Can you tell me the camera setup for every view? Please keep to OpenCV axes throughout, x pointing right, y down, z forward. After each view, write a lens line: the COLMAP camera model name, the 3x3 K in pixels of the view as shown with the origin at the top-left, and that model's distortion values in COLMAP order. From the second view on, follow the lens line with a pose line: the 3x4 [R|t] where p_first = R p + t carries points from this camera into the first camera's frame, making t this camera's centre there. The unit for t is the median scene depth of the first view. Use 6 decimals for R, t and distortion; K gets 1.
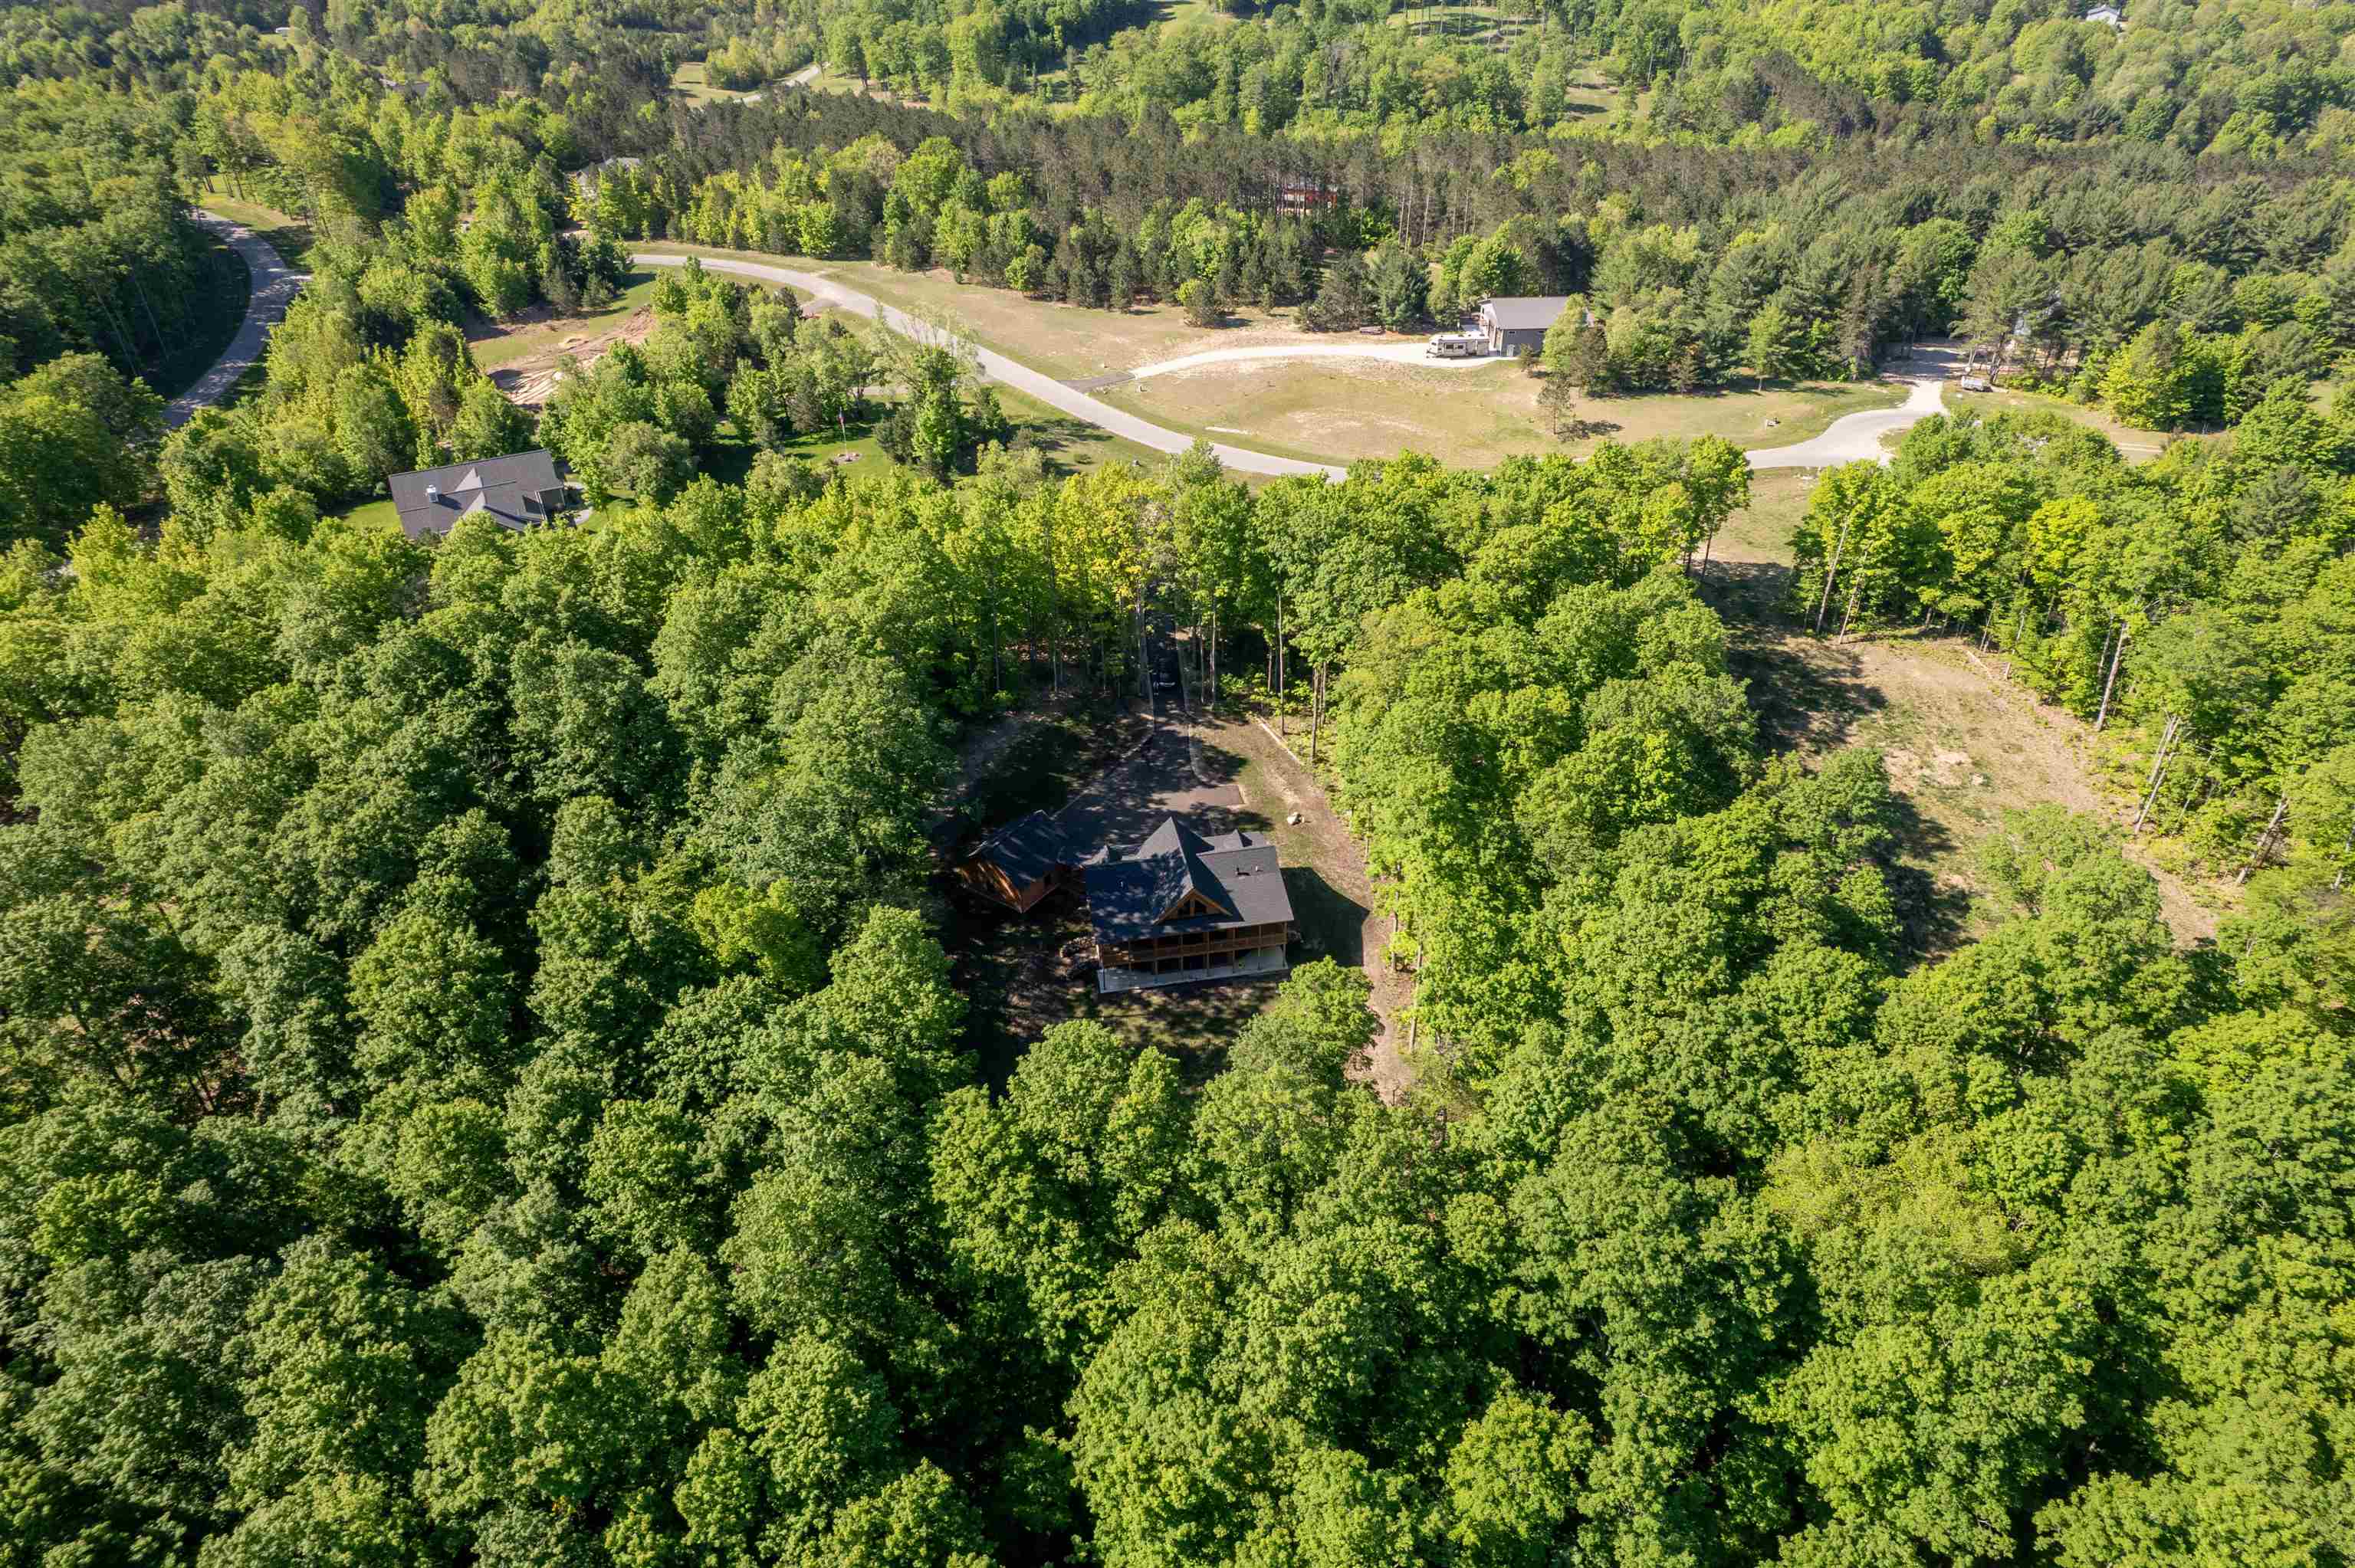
lens RADIAL K [[1488.6, 0, 1182.4], [0, 1488.6, 832.9], [0, 0, 1]] dist [-0.084942, 0.079489]
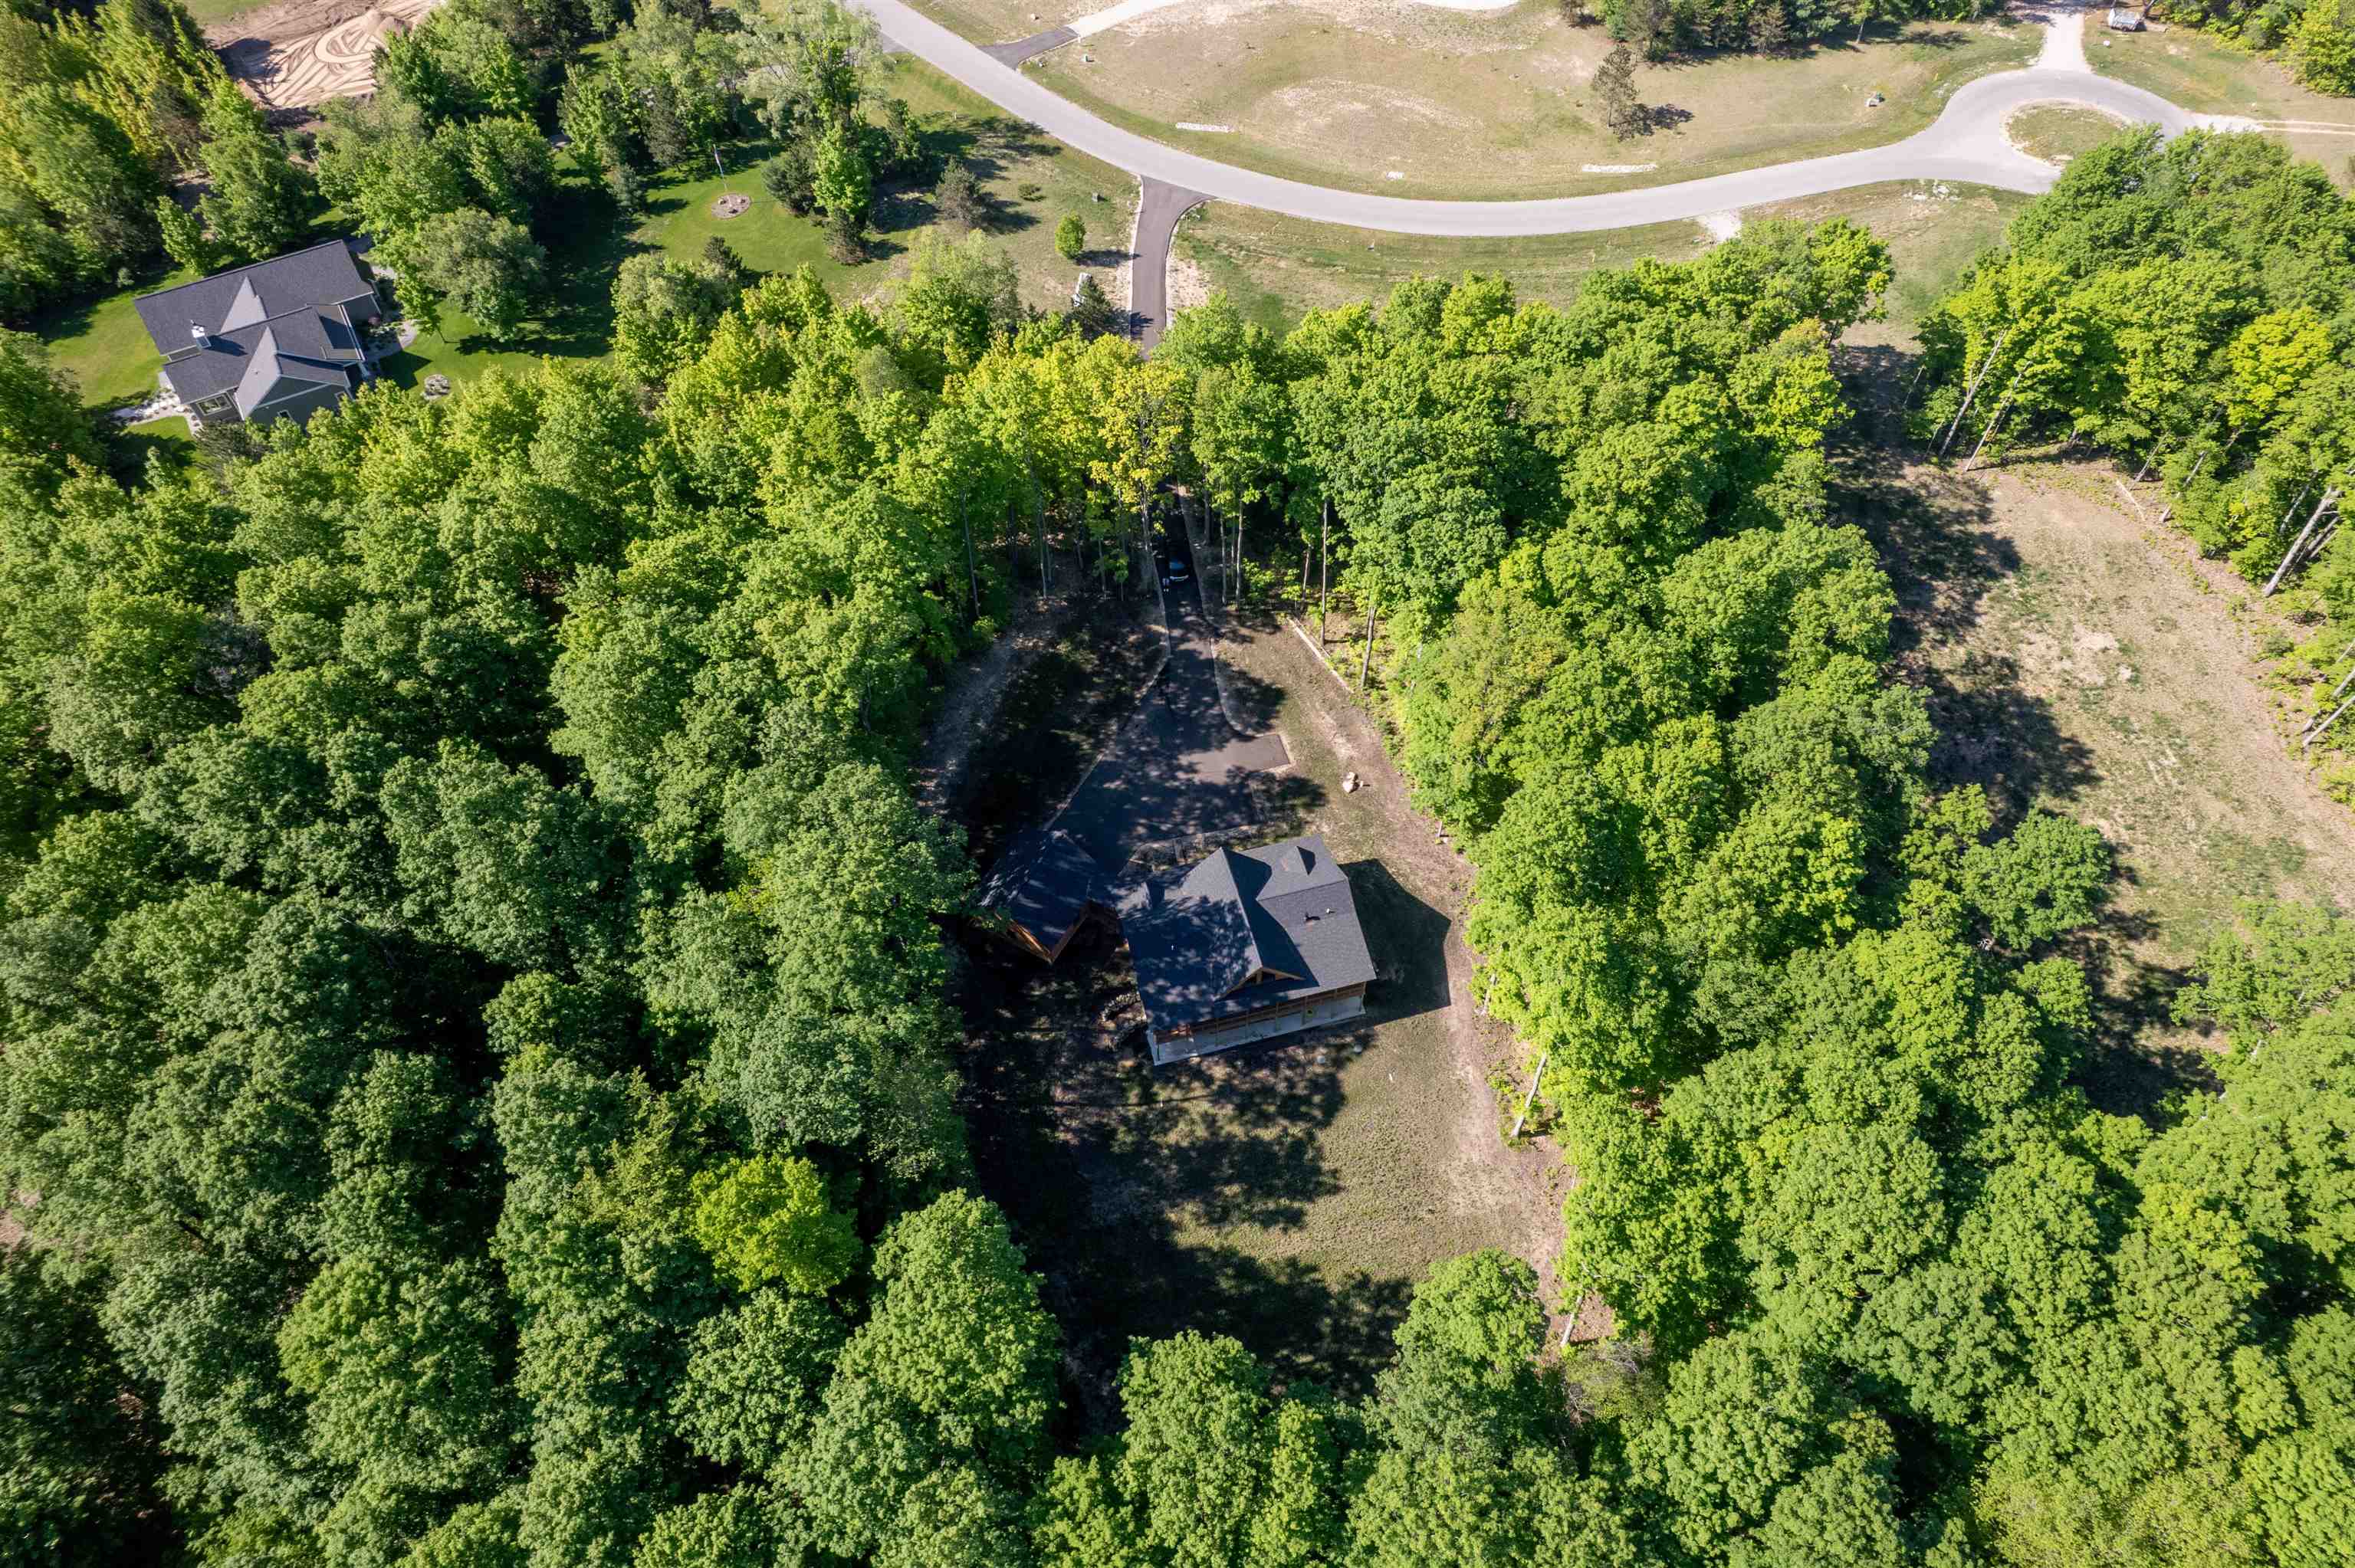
lens RADIAL K [[1488.6, 0, 1182.4], [0, 1488.6, 832.9], [0, 0, 1]] dist [-0.084942, 0.079489]
pose [[0.997142, -0.060851, 0.044777, -0.058964], [0.042826, 0.943522, 0.328530, -0.261489], [-0.062240, -0.325673, 0.943432, 0.193785]]
